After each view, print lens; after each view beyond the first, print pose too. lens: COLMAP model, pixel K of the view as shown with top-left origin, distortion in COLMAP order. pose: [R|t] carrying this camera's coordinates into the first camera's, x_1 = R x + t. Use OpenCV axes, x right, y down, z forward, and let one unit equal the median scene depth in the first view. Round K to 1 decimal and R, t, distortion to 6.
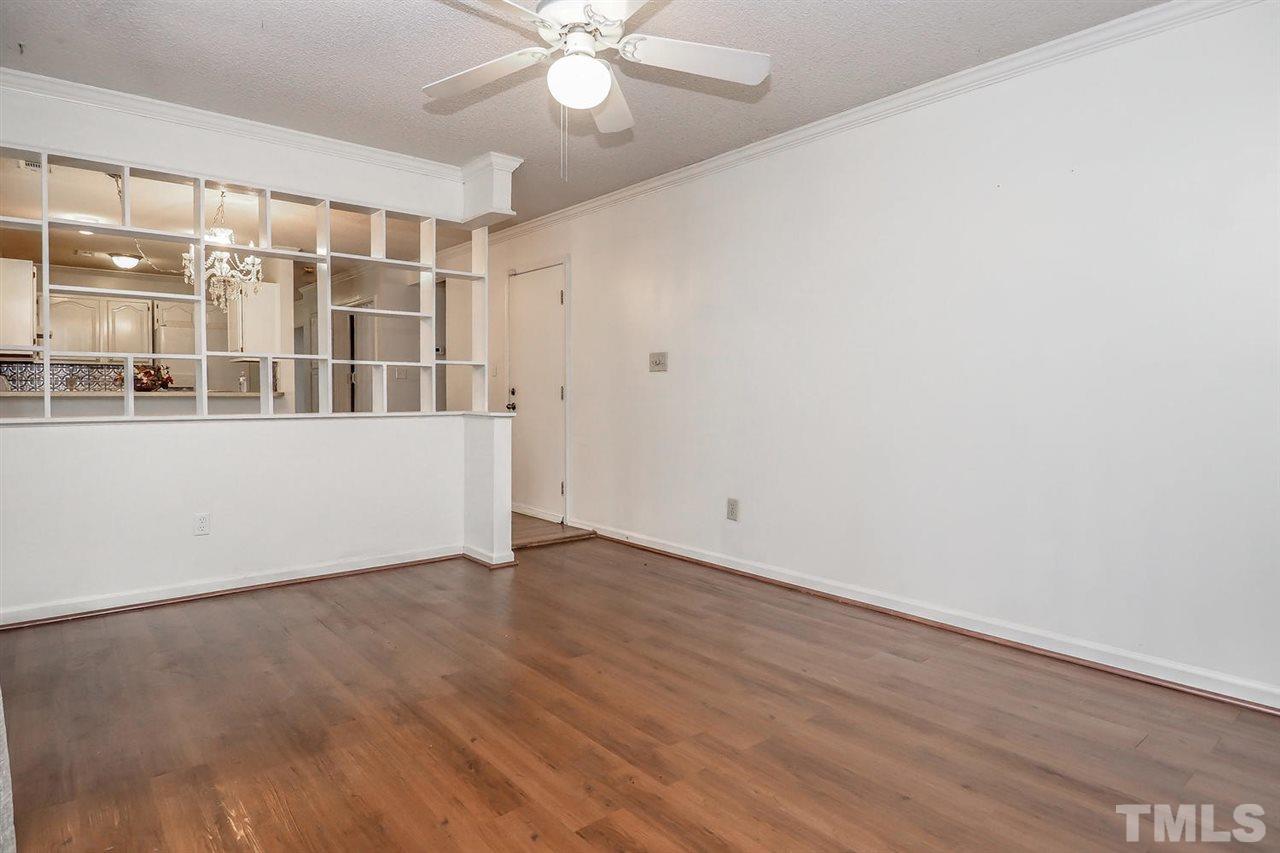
lens RADIAL K [[723.0, 0, 629.9], [0, 723.0, 409.6], [0, 0, 1]] dist [-0.003722, -0.000490]
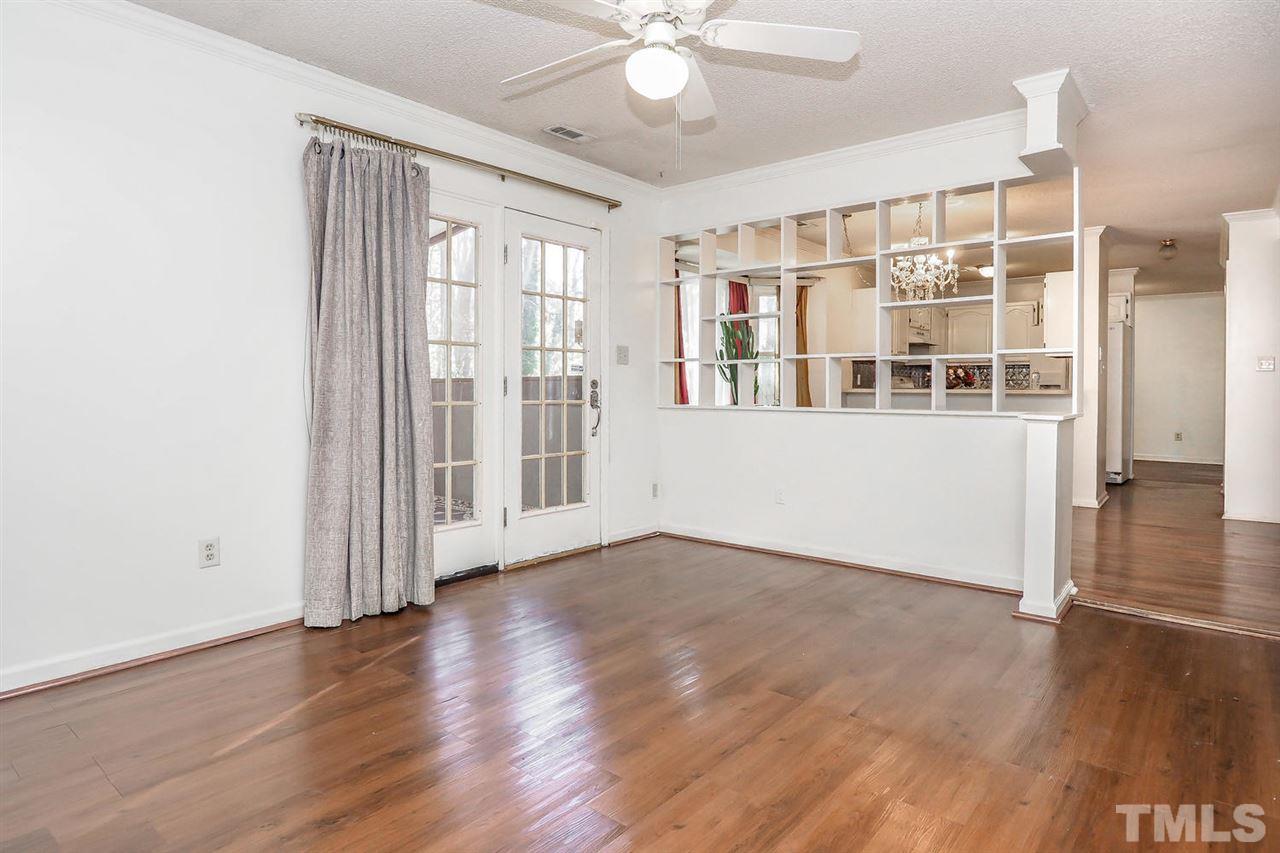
lens RADIAL K [[723.0, 0, 629.9], [0, 723.0, 409.6], [0, 0, 1]] dist [-0.003722, -0.000490]
pose [[0.180154, 0.028887, -0.983214, 0.641692], [-0.025915, 0.999361, 0.024613, -0.012949], [0.983297, 0.021046, 0.180788, 0.574771]]
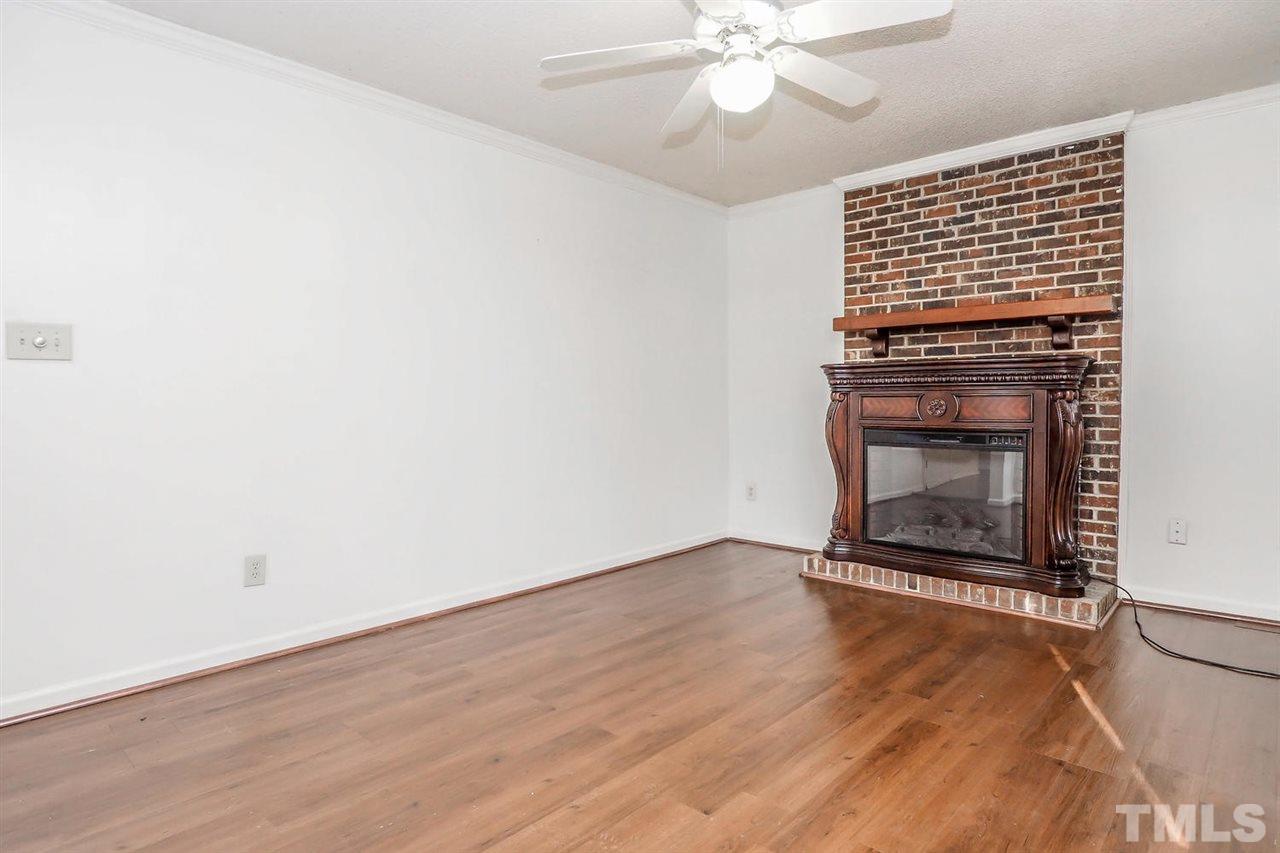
lens RADIAL K [[712.3, 0, 646.0], [0, 712.3, 383.4], [0, 0, 1]] dist [-0.011529, -0.000583]
pose [[-0.143690, 0.016929, 0.989478, -0.750120], [0.028983, 0.999497, -0.012892, -0.027185], [-0.989198, 0.026826, -0.144108, 0.924684]]
